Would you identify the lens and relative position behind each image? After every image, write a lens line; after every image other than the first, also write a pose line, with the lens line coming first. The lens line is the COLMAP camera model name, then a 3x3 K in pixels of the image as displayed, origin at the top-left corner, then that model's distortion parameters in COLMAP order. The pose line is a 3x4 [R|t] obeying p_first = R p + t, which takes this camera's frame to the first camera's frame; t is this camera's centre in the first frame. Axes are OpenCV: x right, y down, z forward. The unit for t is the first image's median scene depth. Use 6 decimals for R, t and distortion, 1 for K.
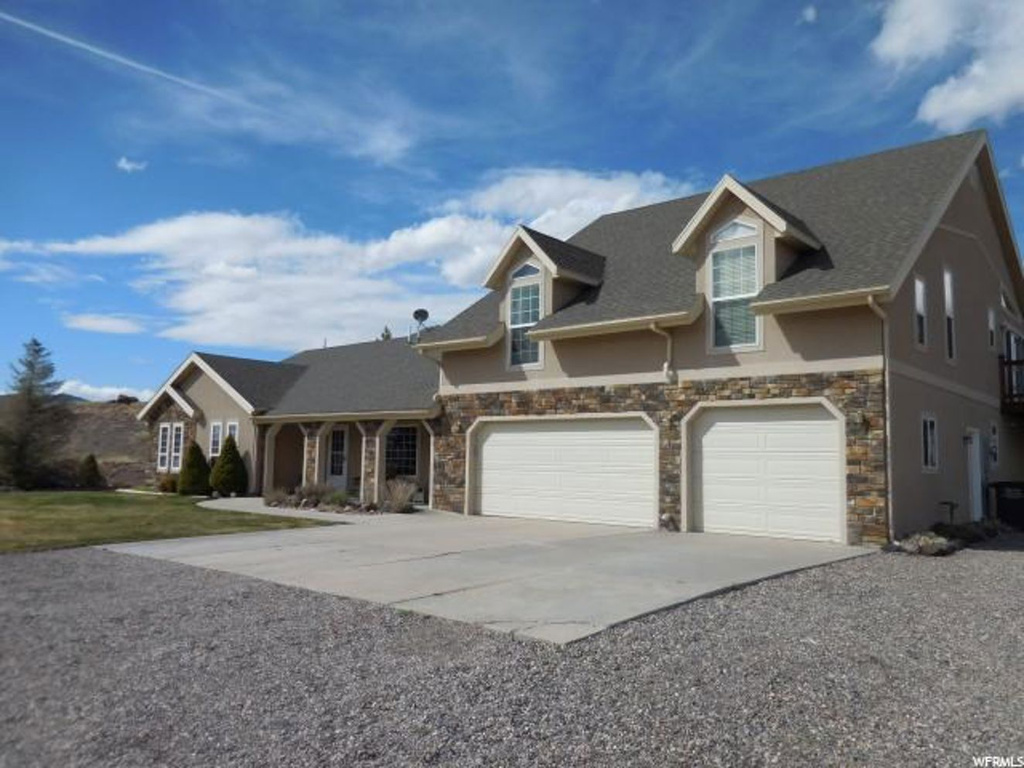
lens RADIAL K [[757.9, 0, 512.0], [0, 757.9, 384.0], [0, 0, 1]] dist [0.067454, 0.001246]
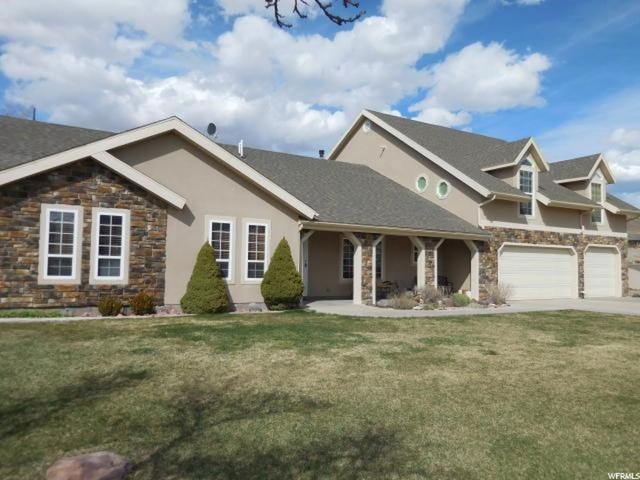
lens RADIAL K [[473.7, 0, 320.0], [0, 473.7, 240.0], [0, 0, 1]] dist [0.067454, 0.001246]
pose [[0.304121, 0.032131, 0.952091, -1.208061], [-0.113063, 0.993584, 0.002583, 0.085147], [-0.945900, -0.108432, 0.305803, 1.104069]]
